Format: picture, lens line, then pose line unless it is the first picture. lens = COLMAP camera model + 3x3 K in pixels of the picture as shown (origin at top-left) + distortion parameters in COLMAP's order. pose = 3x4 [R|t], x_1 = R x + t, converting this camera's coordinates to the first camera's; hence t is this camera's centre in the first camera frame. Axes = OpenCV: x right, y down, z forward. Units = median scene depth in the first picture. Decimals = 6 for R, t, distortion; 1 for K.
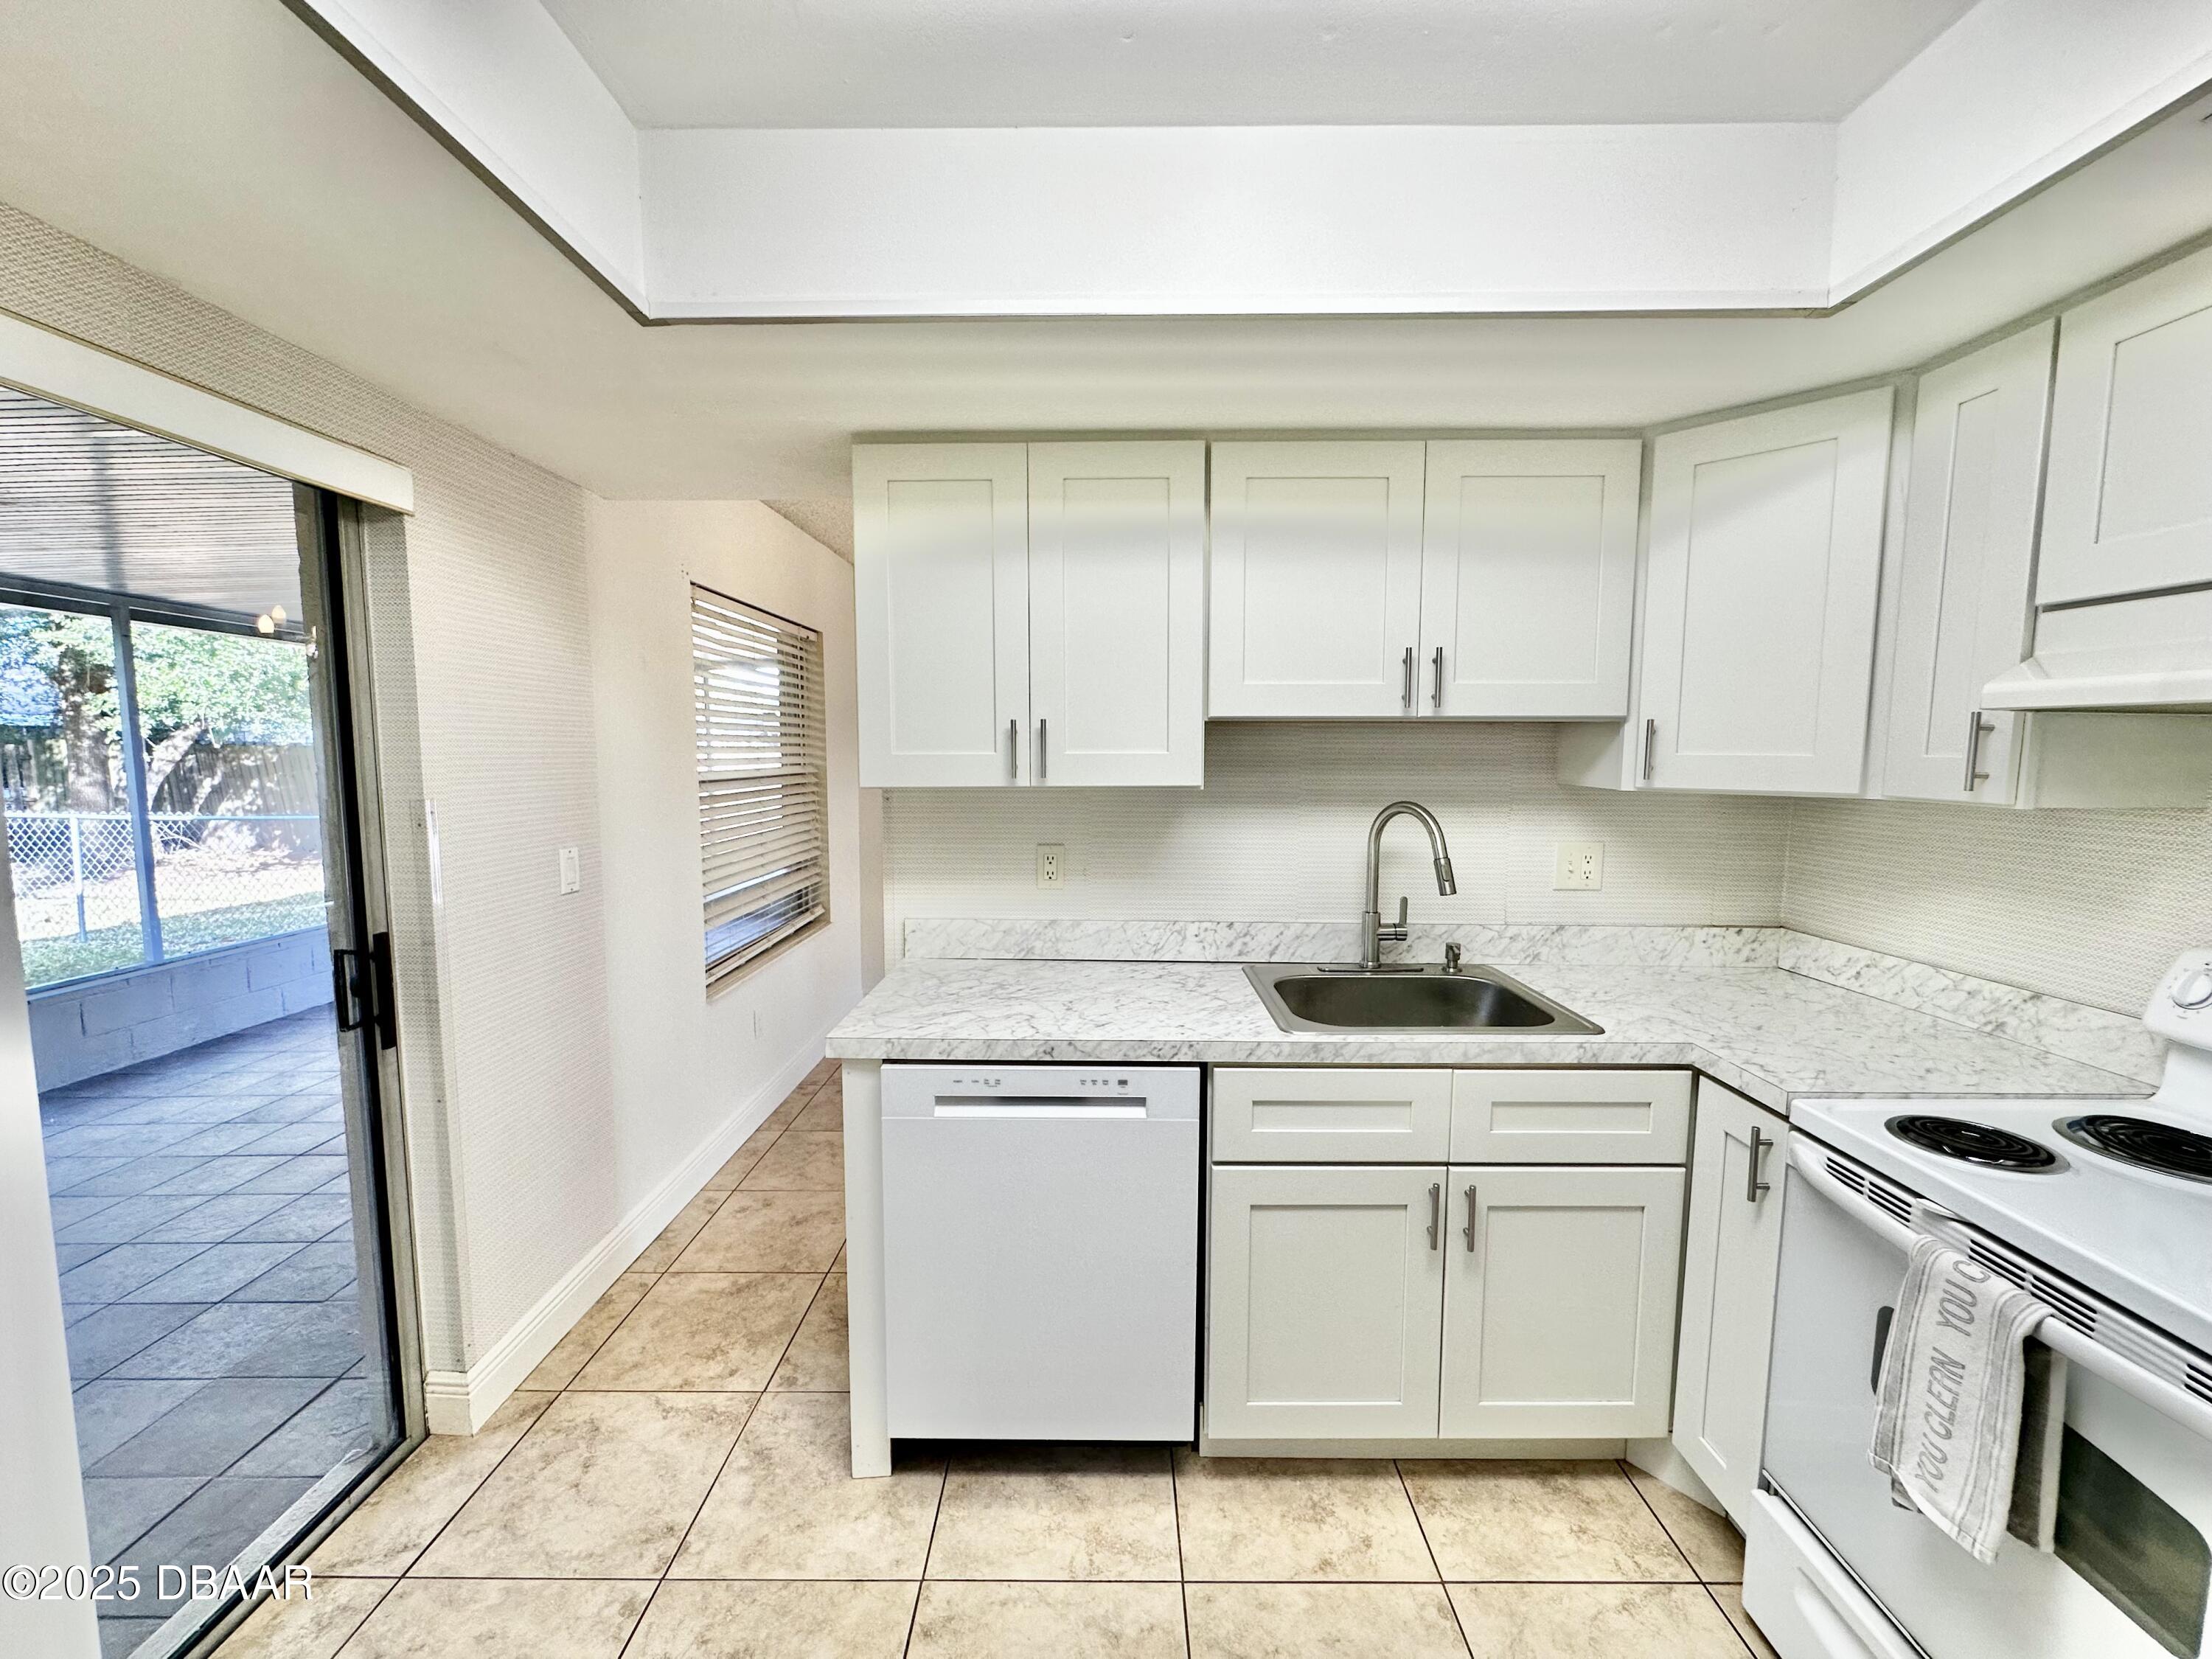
lens RADIAL K [[882.9, 0, 1107.2], [0, 882.9, 830.9], [0, 0, 1]] dist [-0.004382, 0.000698]
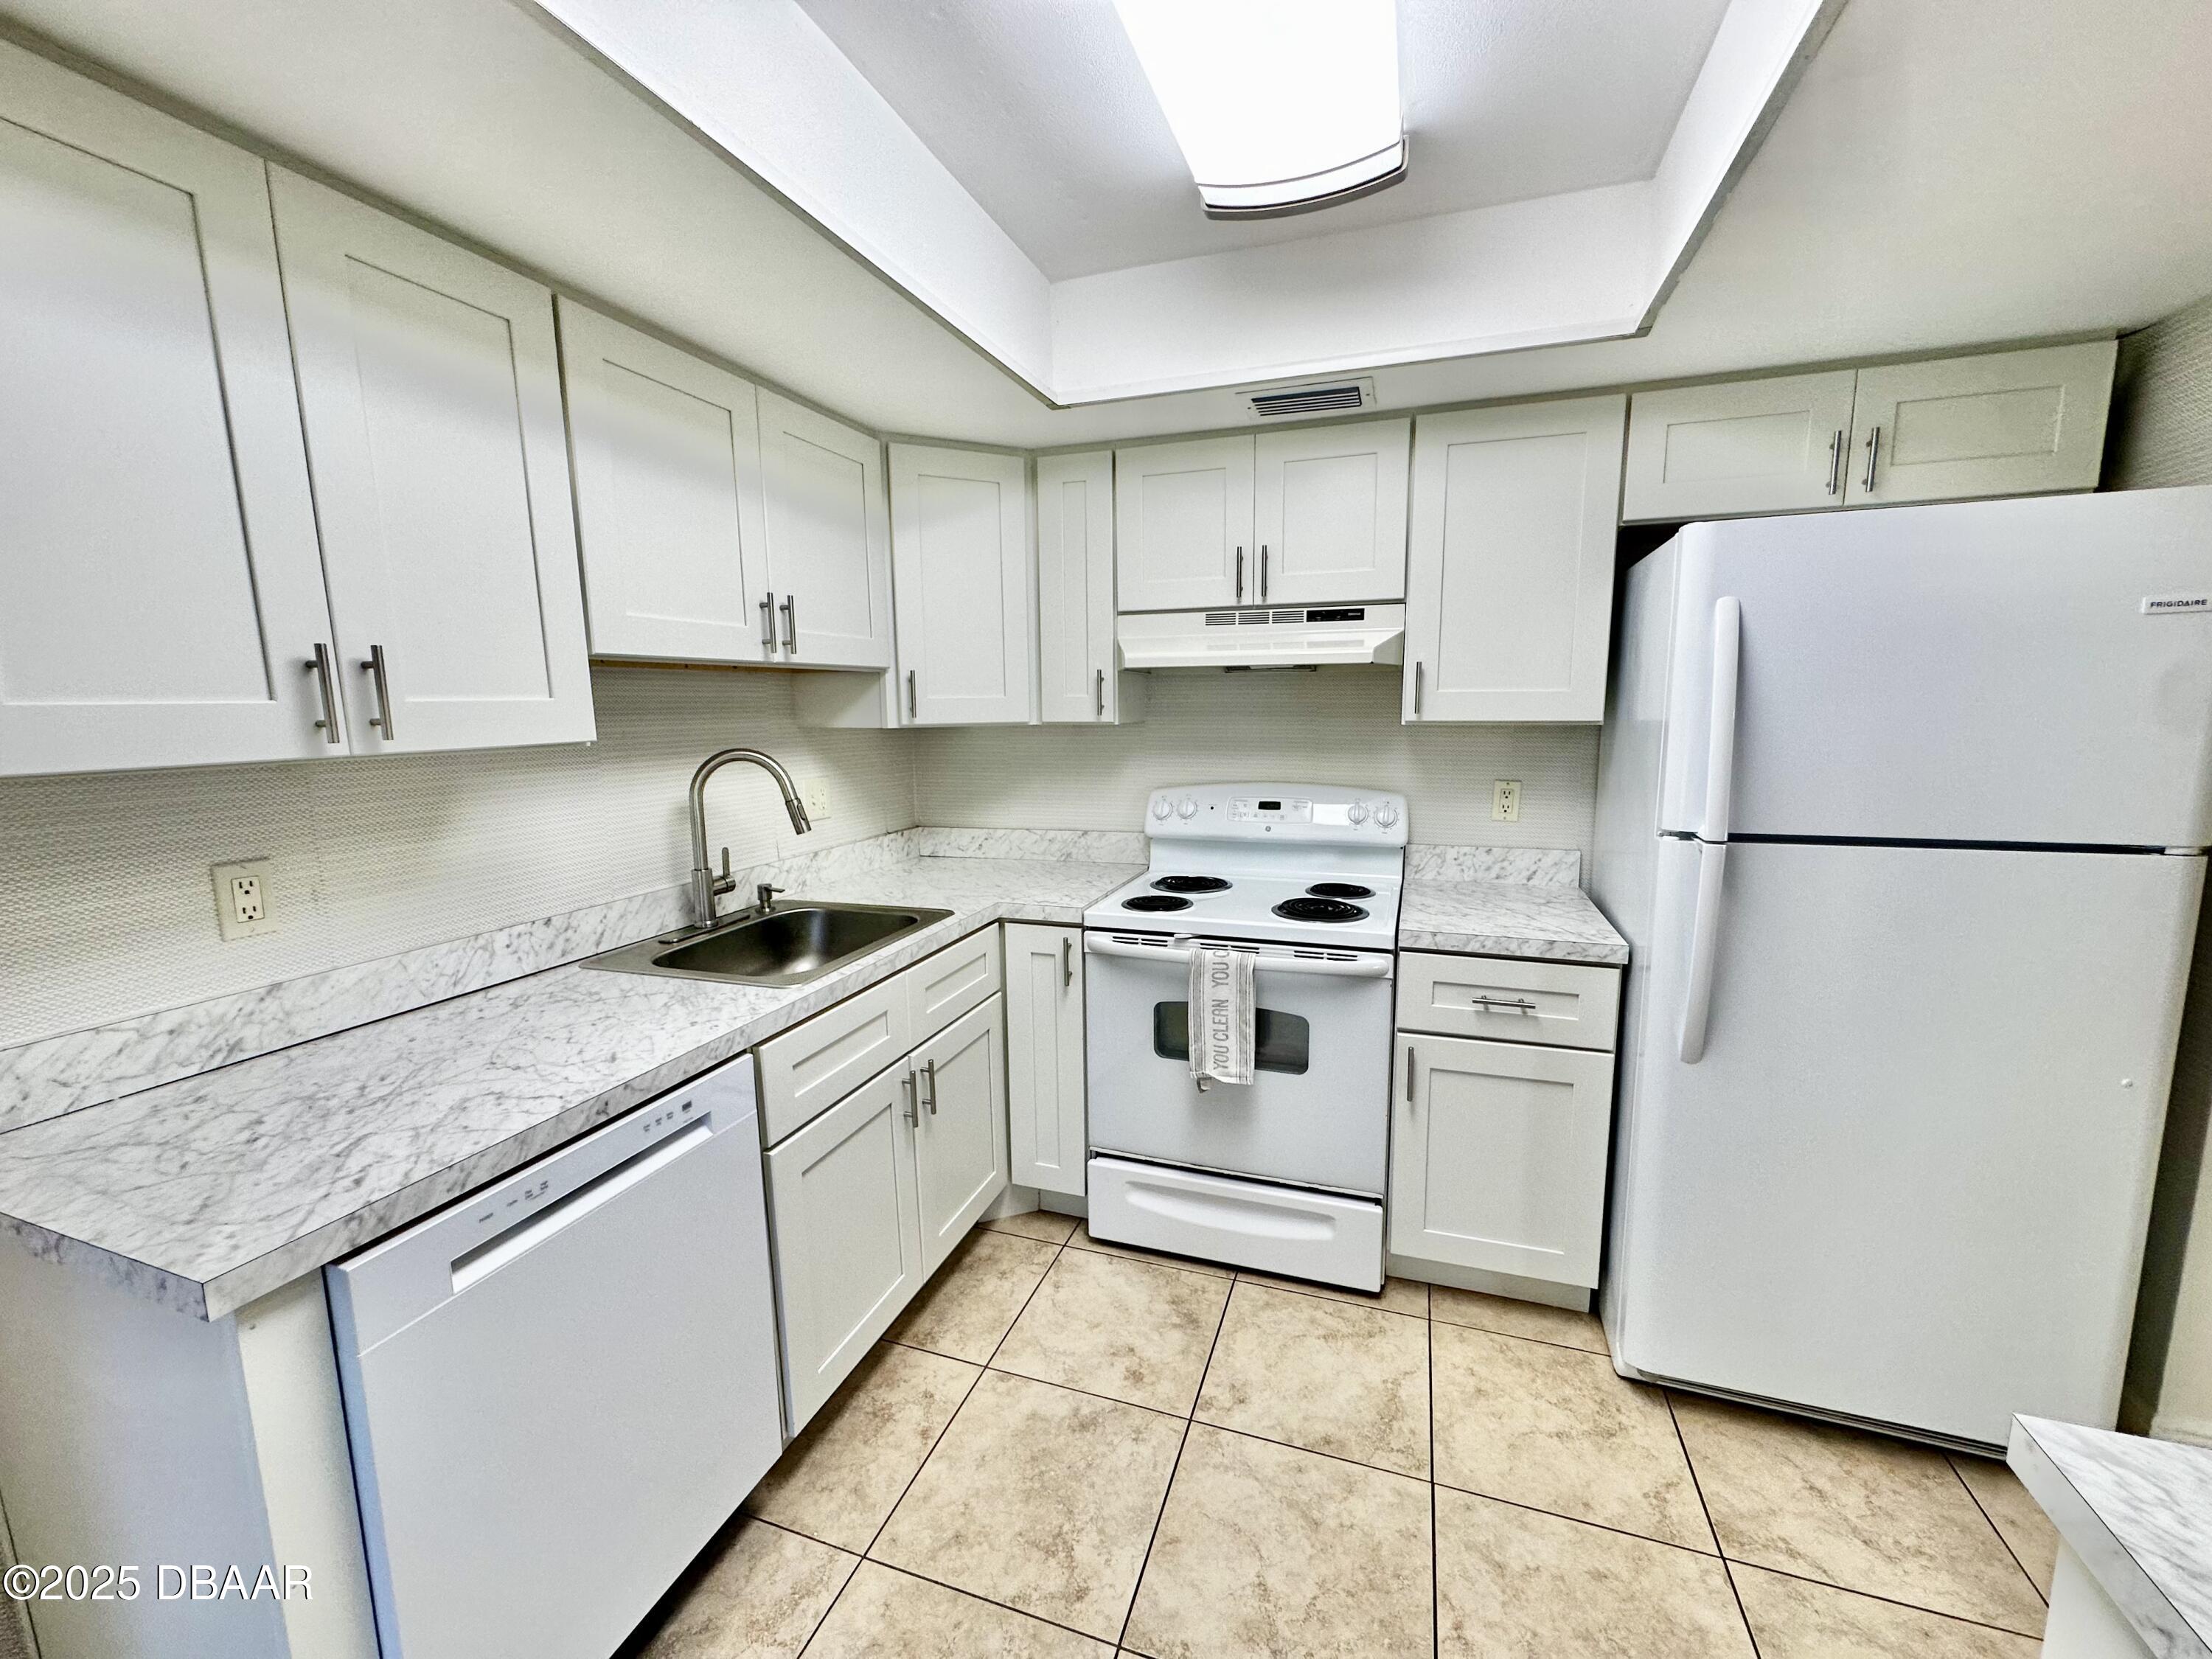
lens RADIAL K [[882.9, 0, 1107.2], [0, 882.9, 830.9], [0, 0, 1]] dist [-0.004382, 0.000698]
pose [[0.326380, -0.144323, 0.934156, -0.533250], [0.104046, 0.987755, 0.116251, -0.016494], [-0.939495, 0.059253, 0.337400, 0.325574]]
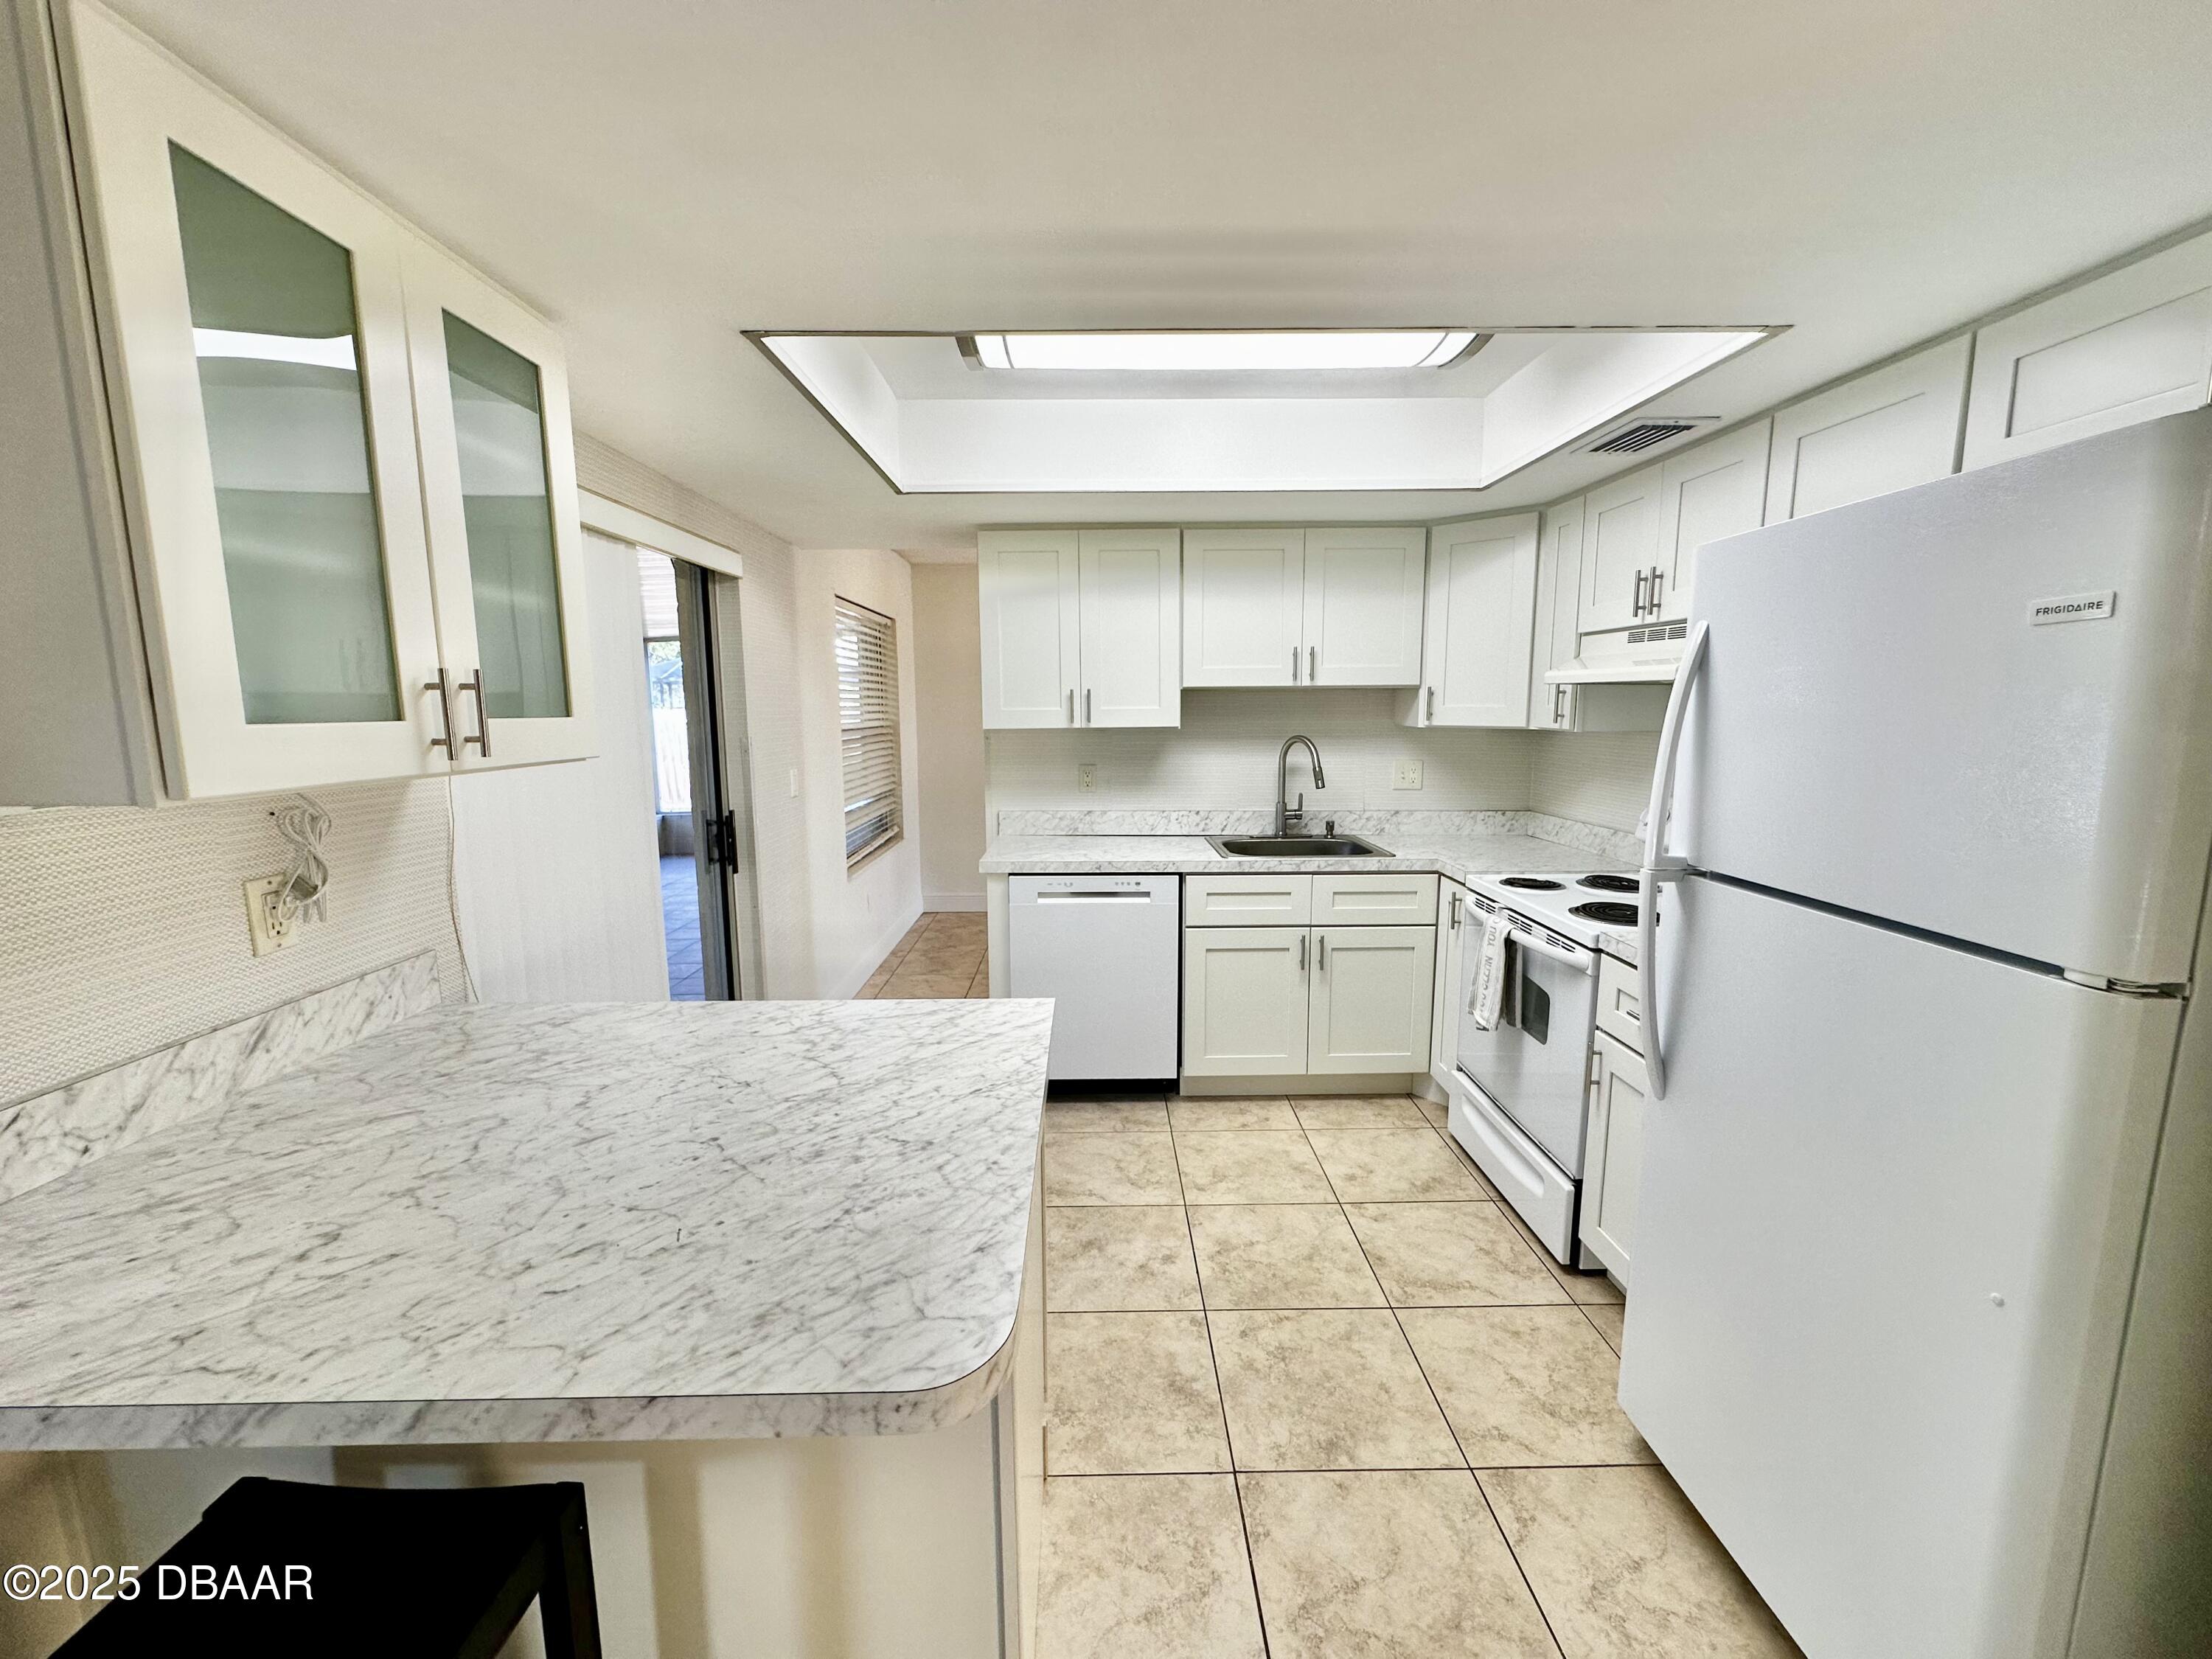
lens RADIAL K [[882.9, 0, 1107.2], [0, 882.9, 830.9], [0, 0, 1]] dist [-0.004382, 0.000698]
pose [[0.999747, -0.010798, 0.019754, -0.077471], [0.009831, 0.998780, 0.048389, 0.074438], [-0.020252, -0.048182, 0.998633, -0.809183]]
